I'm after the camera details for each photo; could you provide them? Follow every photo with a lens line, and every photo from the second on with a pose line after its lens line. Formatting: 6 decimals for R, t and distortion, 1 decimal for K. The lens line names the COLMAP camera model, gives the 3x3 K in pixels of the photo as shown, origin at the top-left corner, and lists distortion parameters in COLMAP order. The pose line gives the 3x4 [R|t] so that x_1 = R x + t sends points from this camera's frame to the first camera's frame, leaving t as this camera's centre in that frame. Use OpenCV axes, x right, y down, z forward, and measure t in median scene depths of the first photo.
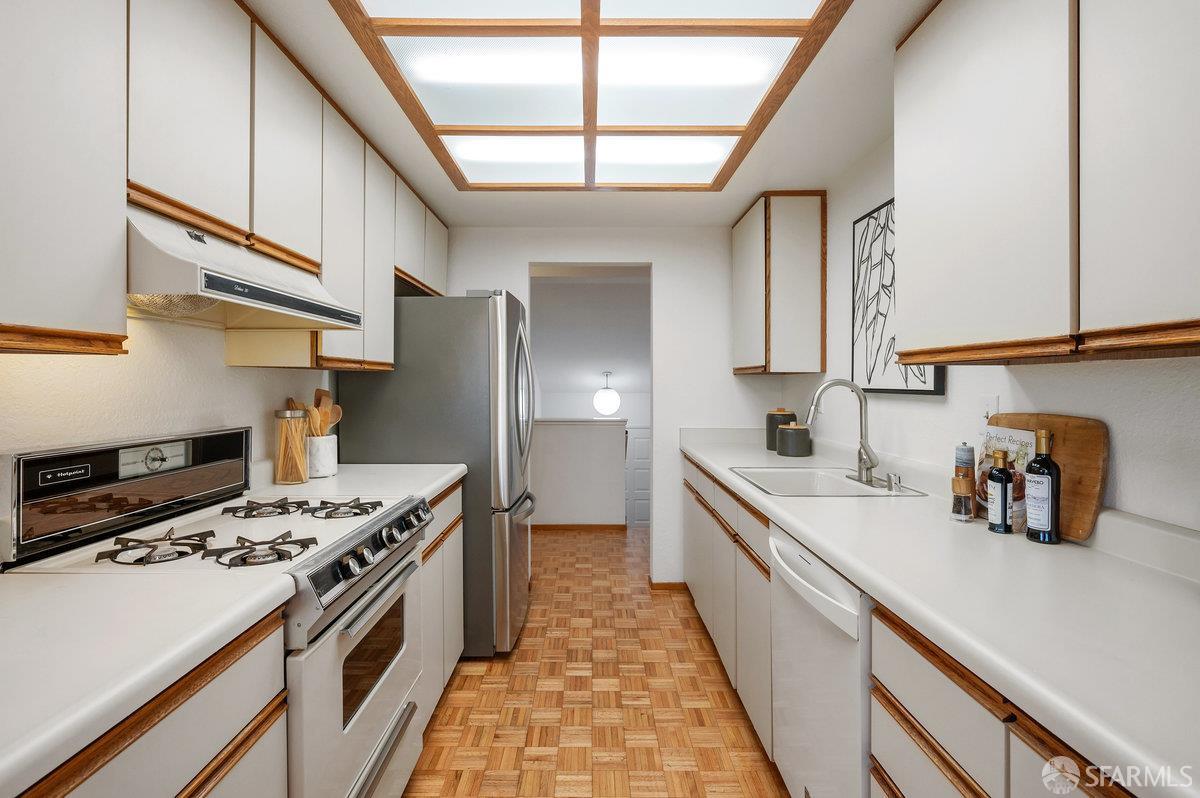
lens RADIAL K [[544.4, 0, 618.7], [0, 544.4, 382.9], [0, 0, 1]] dist [-0.000110, -0.000086]
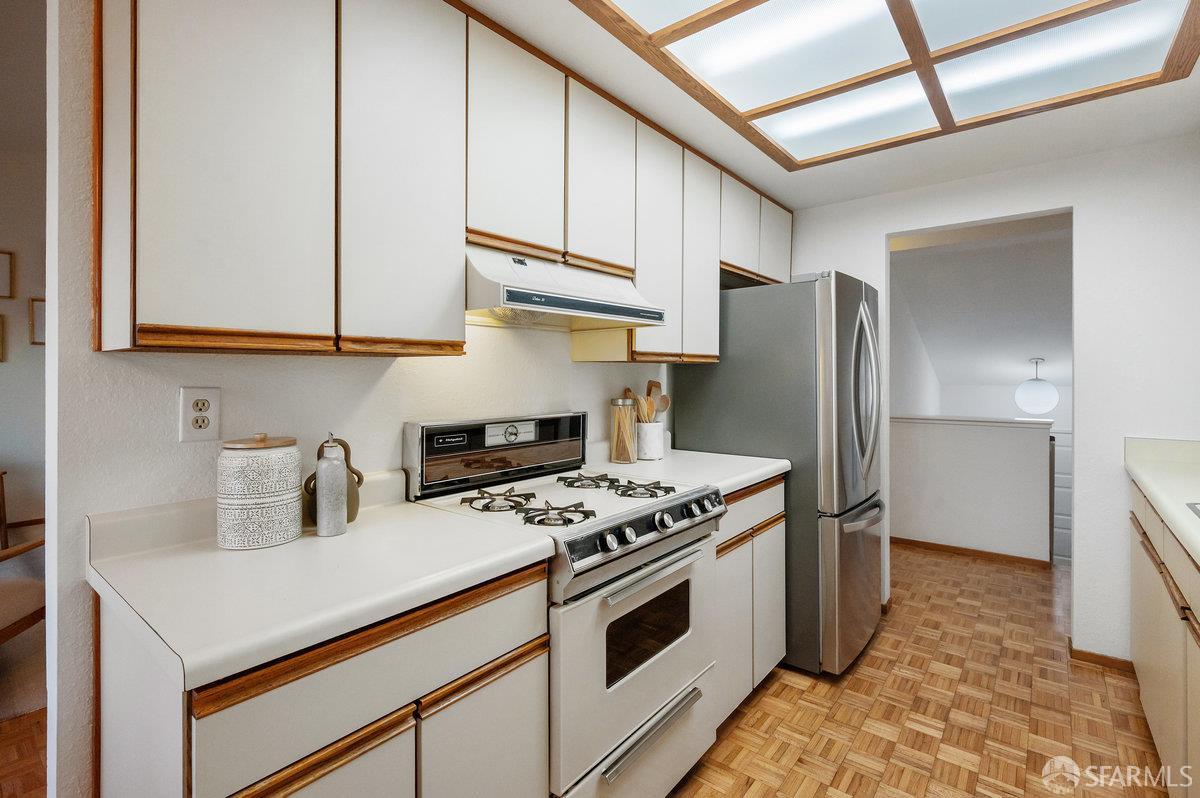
lens RADIAL K [[559.3, 0, 598.8], [0, 559.3, 373.2], [0, 0, 1]] dist [-0.000740, -0.000373]
pose [[0.772835, -0.007231, -0.634565, 0.099702], [0.006030, 0.999974, -0.004050, 0.000490], [0.634578, -0.000697, 0.772859, 0.052180]]
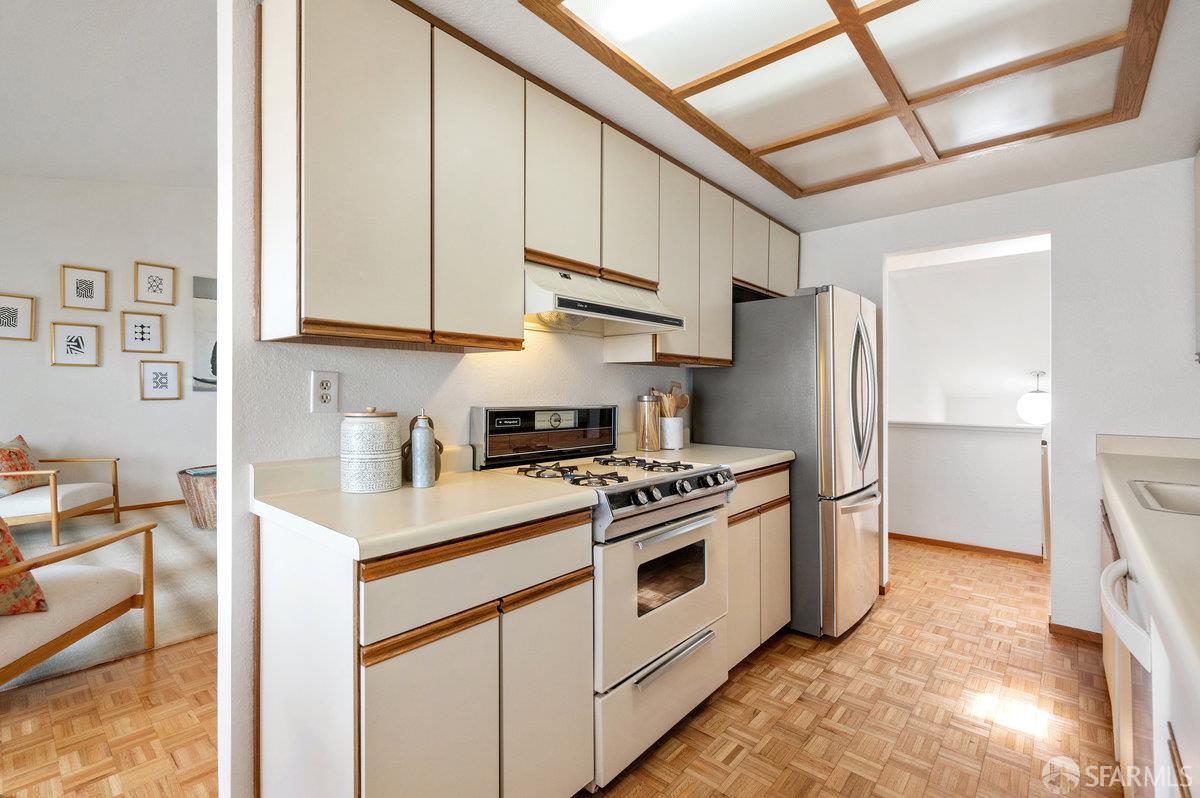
lens RADIAL K [[527.1, 0, 618.0], [0, 527.1, 379.0], [0, 0, 1]] dist [0.001704, 0.000410]
pose [[0.768002, -0.015158, -0.640268, 0.153550], [0.006071, 0.999847, -0.016390, 0.027533], [0.640419, 0.008700, 0.767976, -0.031842]]
